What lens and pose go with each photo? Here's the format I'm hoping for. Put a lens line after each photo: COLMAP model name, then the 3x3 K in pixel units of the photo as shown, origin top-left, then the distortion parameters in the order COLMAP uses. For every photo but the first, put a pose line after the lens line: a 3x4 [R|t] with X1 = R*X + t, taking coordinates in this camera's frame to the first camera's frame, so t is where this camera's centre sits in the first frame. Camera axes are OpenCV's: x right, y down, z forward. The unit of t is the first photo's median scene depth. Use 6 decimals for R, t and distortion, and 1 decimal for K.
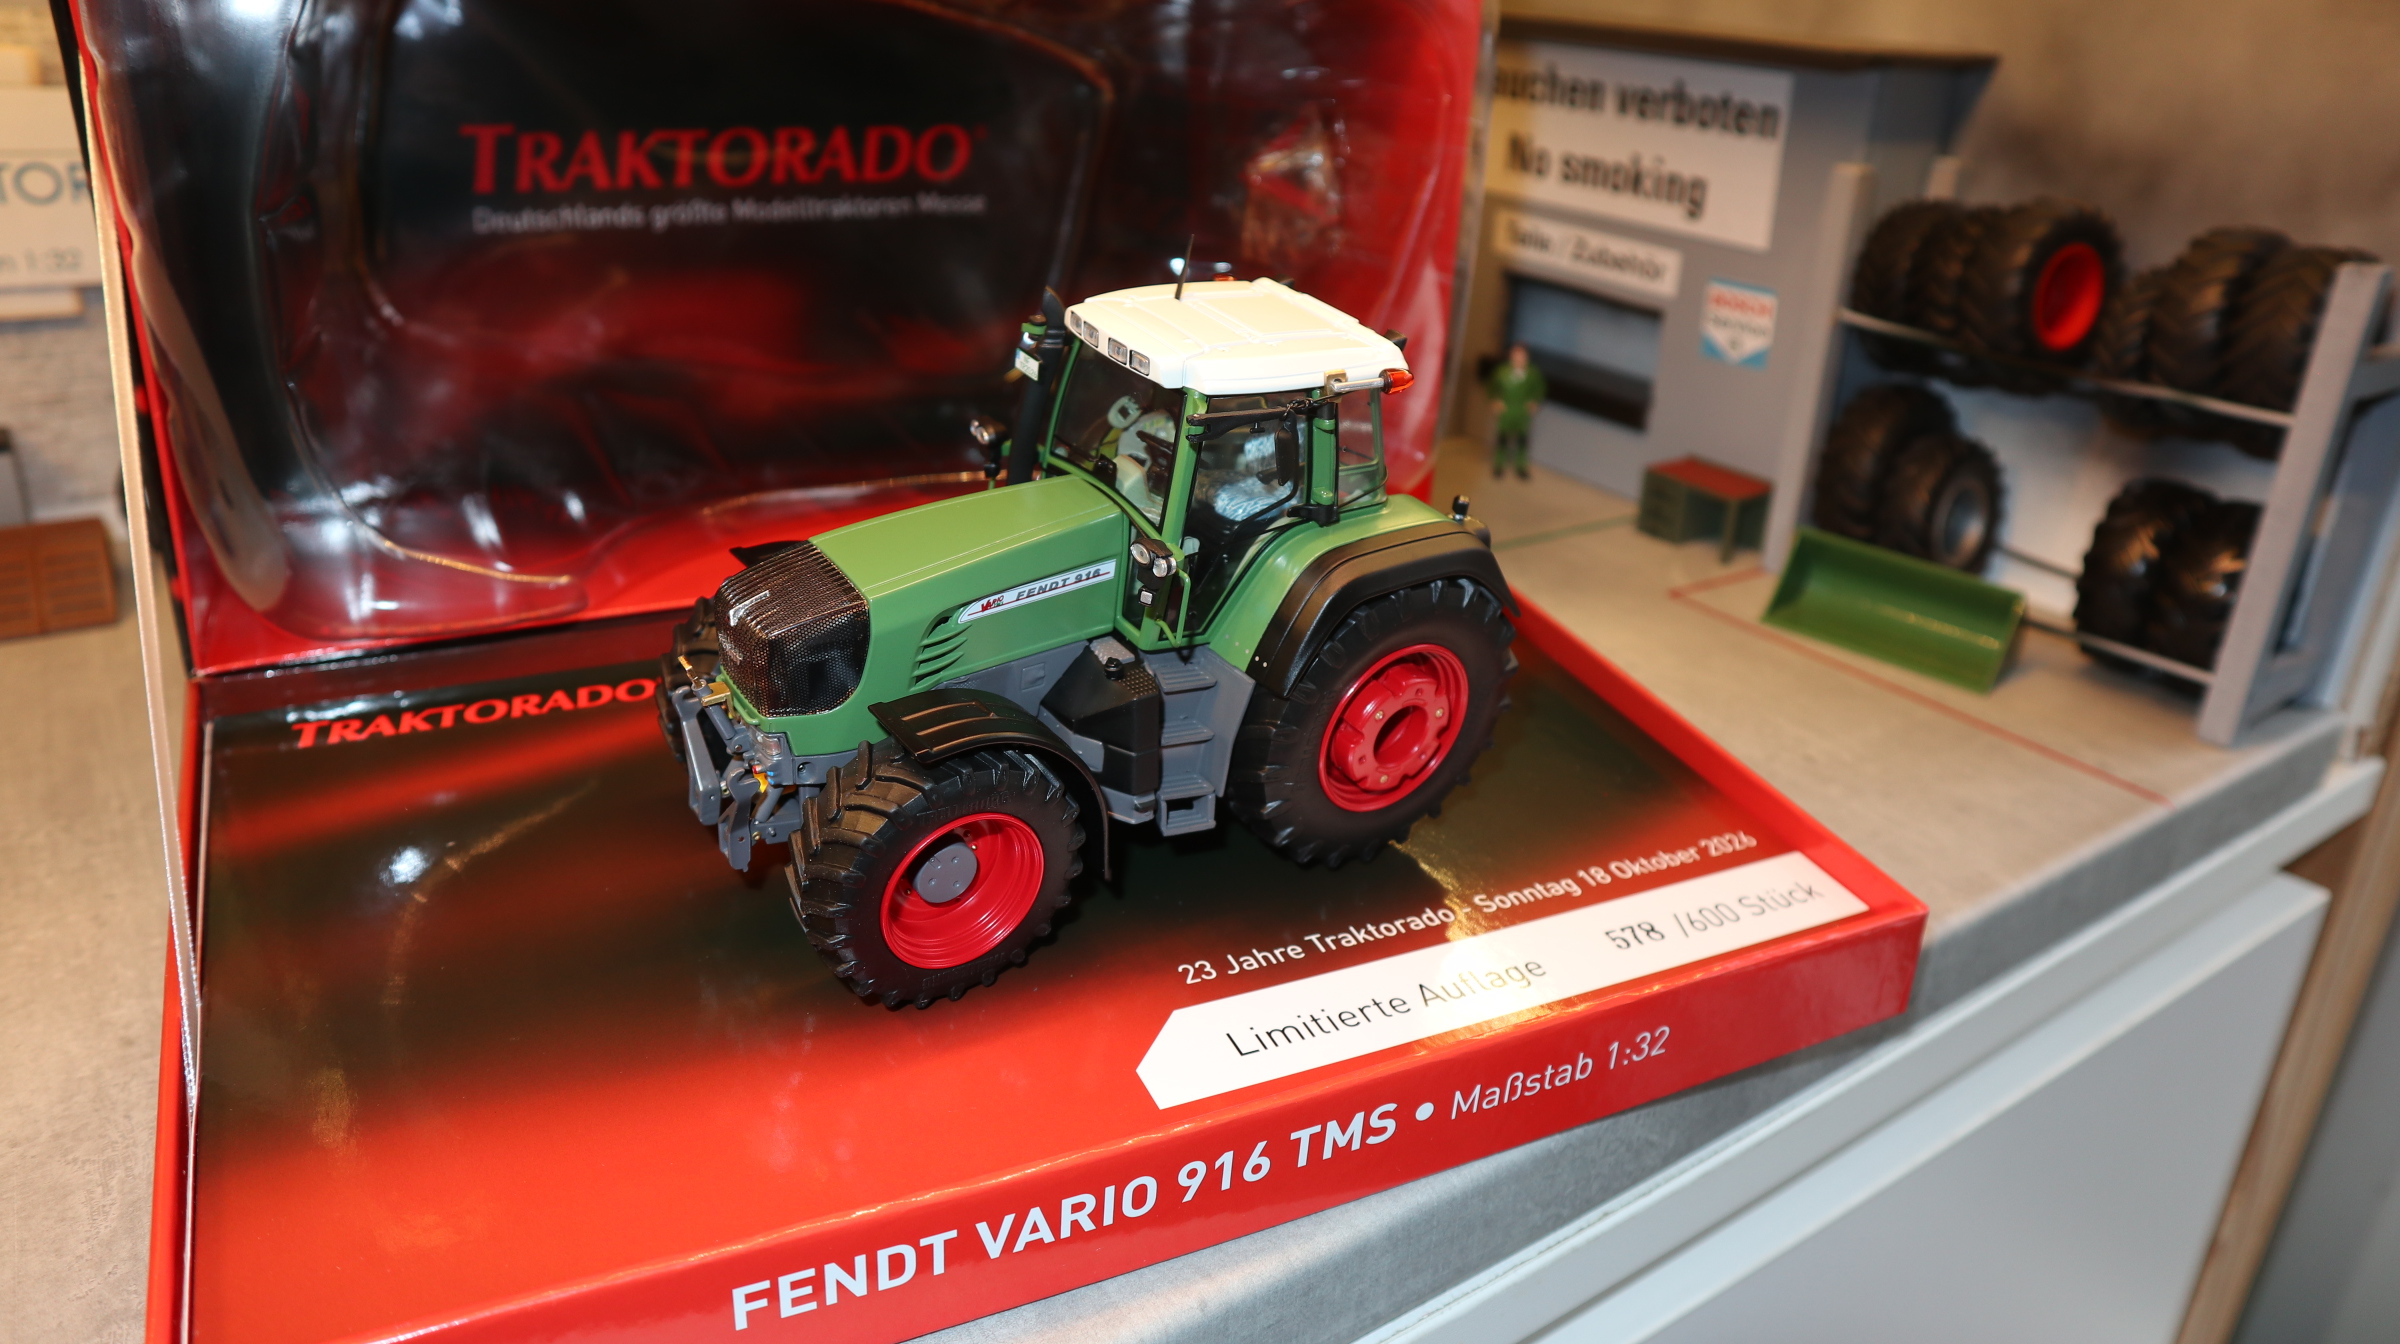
lens RADIAL K [[1694.1, 0, 1199.7], [0, 1694.1, 668.4], [0, 0, 1]] dist [-0.109455, 0.081818]
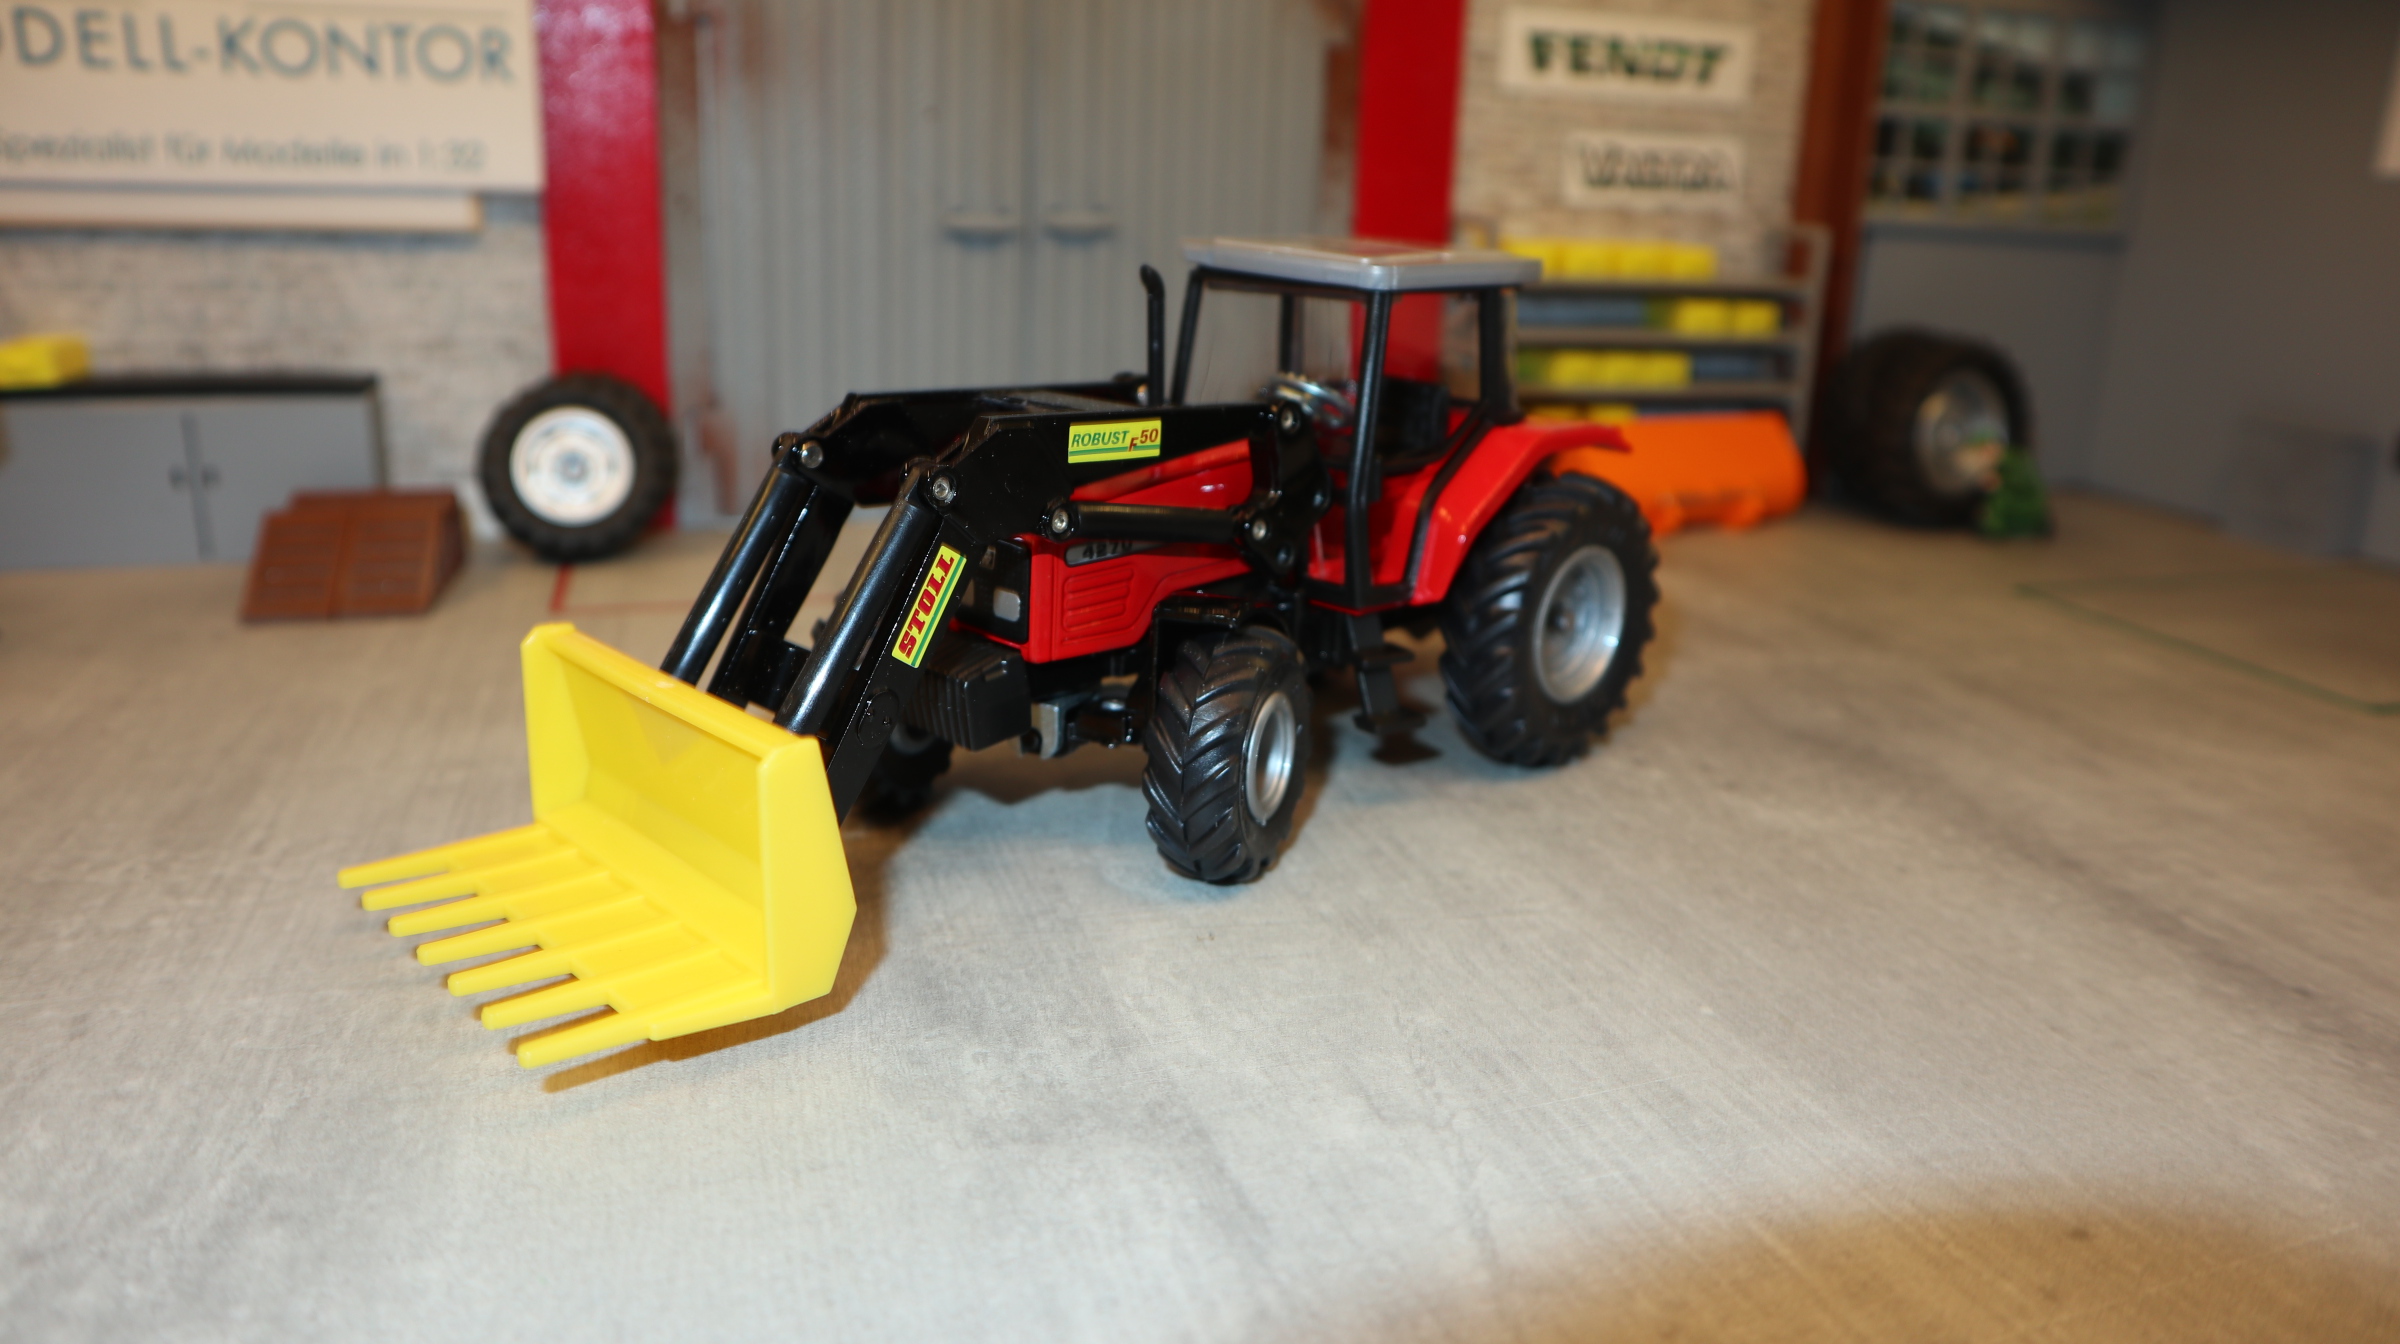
lens RADIAL K [[1688.9, 0, 1200.0], [0, 1688.9, 672.0], [0, 0, 1]] dist [-0.104036, 0.075113]
pose [[0.951796, 0.068067, -0.299082, -0.100589], [-0.106792, 0.987598, -0.115090, 0.036448], [0.287539, 0.141482, 0.947261, 0.344650]]
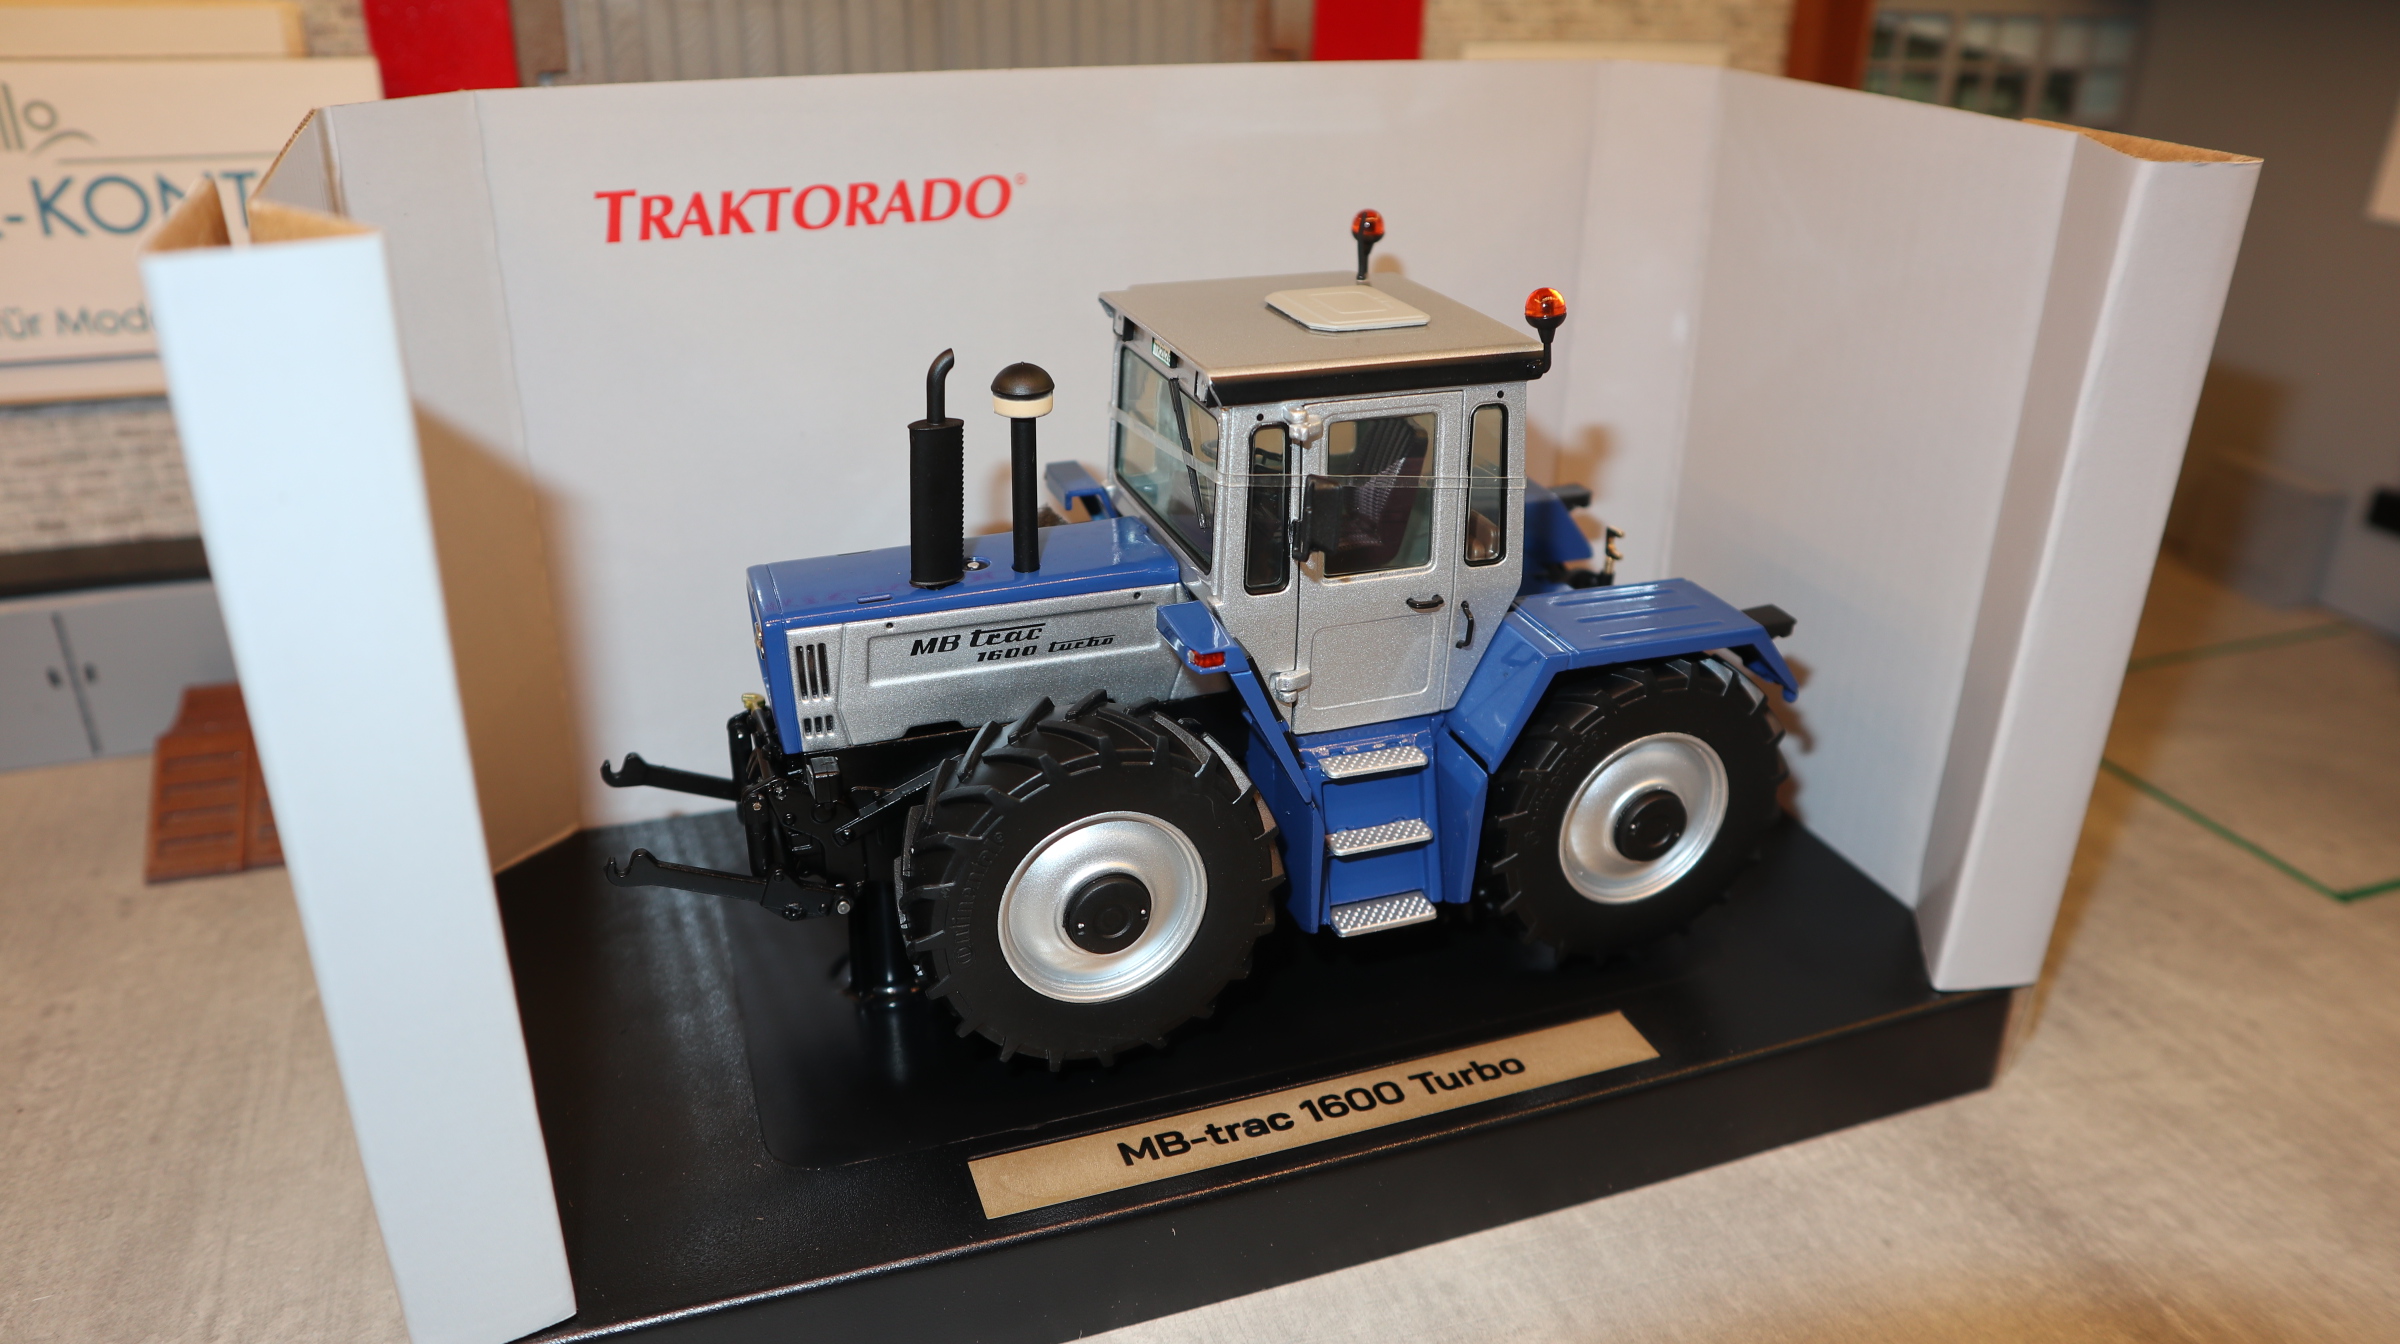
lens RADIAL K [[1688.3, 0, 1198.3], [0, 1688.3, 675.3], [0, 0, 1]] dist [-0.115636, 0.084494]
pose [[0.966263, 0.080751, -0.244571, -0.132275], [-0.074331, 0.996606, 0.035379, -0.125743], [0.246597, -0.016007, 0.968986, 0.355922]]
